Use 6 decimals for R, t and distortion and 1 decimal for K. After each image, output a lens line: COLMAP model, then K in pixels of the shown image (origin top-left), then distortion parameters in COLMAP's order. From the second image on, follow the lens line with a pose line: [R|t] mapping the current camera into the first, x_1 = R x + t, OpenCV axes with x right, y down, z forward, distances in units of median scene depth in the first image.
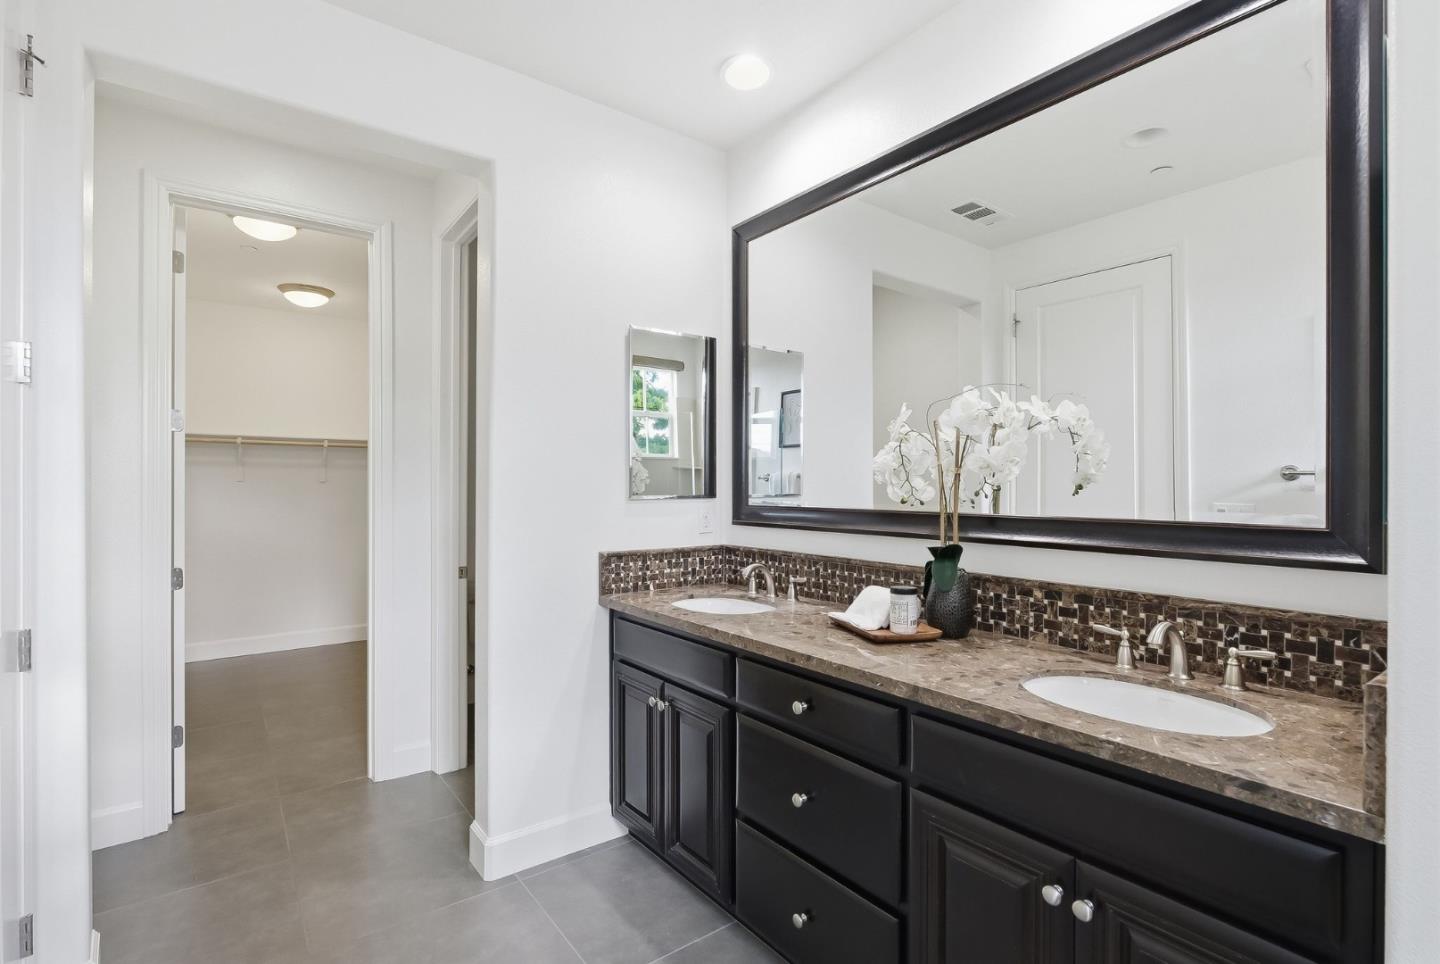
lens RADIAL K [[674.6, 0, 719.5], [0, 674.6, 489.5], [0, 0, 1]] dist [-0.002962, 0.000257]
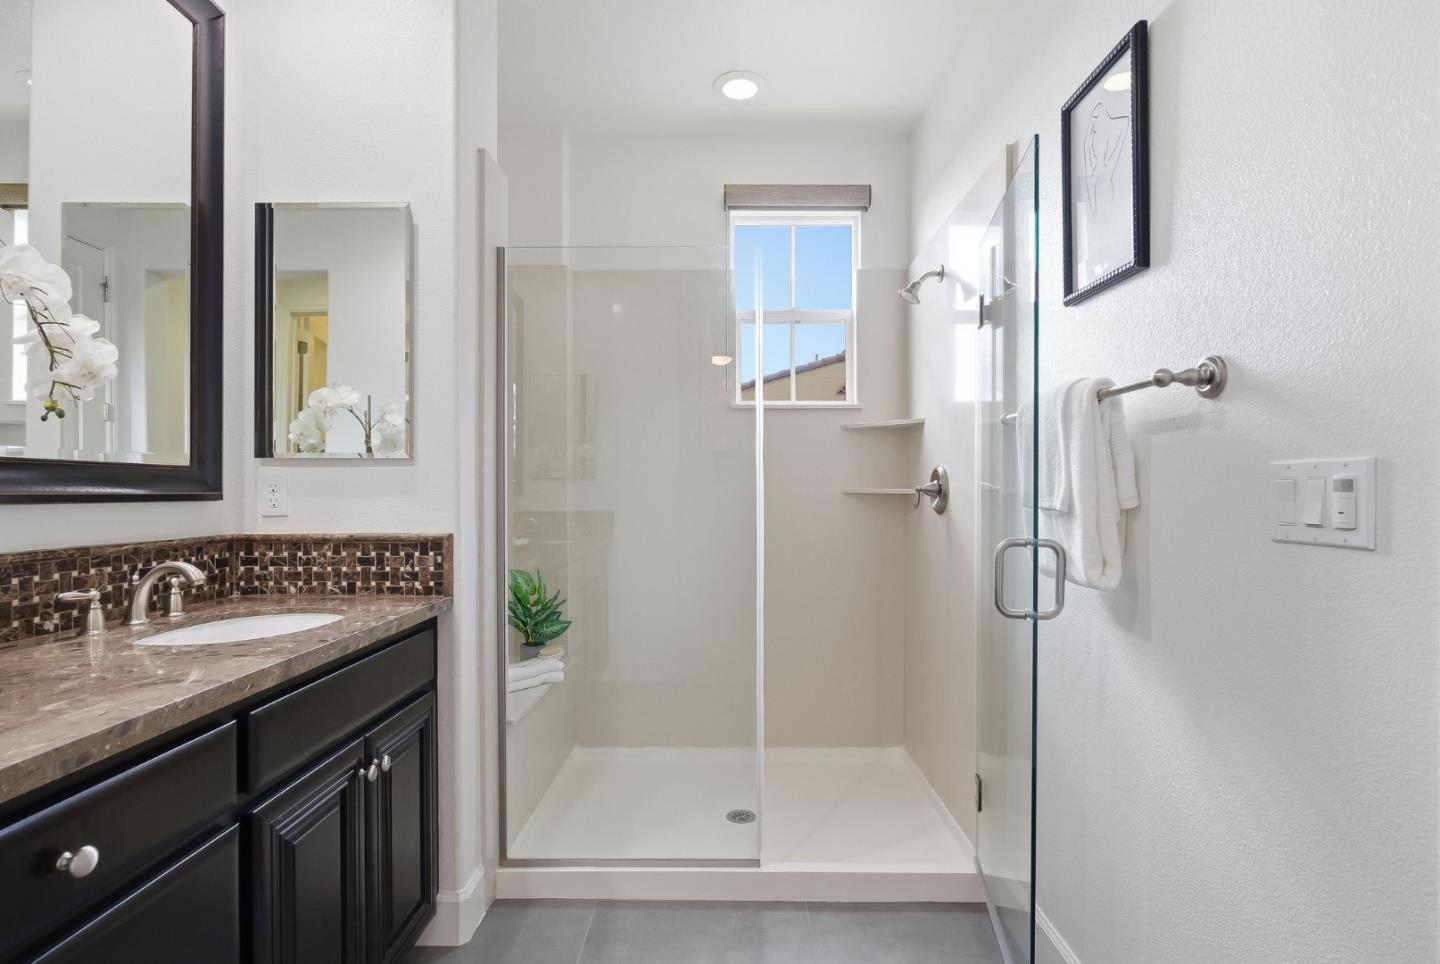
lens RADIAL K [[700.1, 0, 720.6], [0, 700.1, 493.4], [0, 0, 1]] dist [-0.008396, 0.000777]
pose [[-0.792906, -0.002835, 0.609337, -0.521054], [0.002305, 0.999968, 0.007652, 0.078684], [-0.609340, 0.007472, -0.792874, 1.147423]]
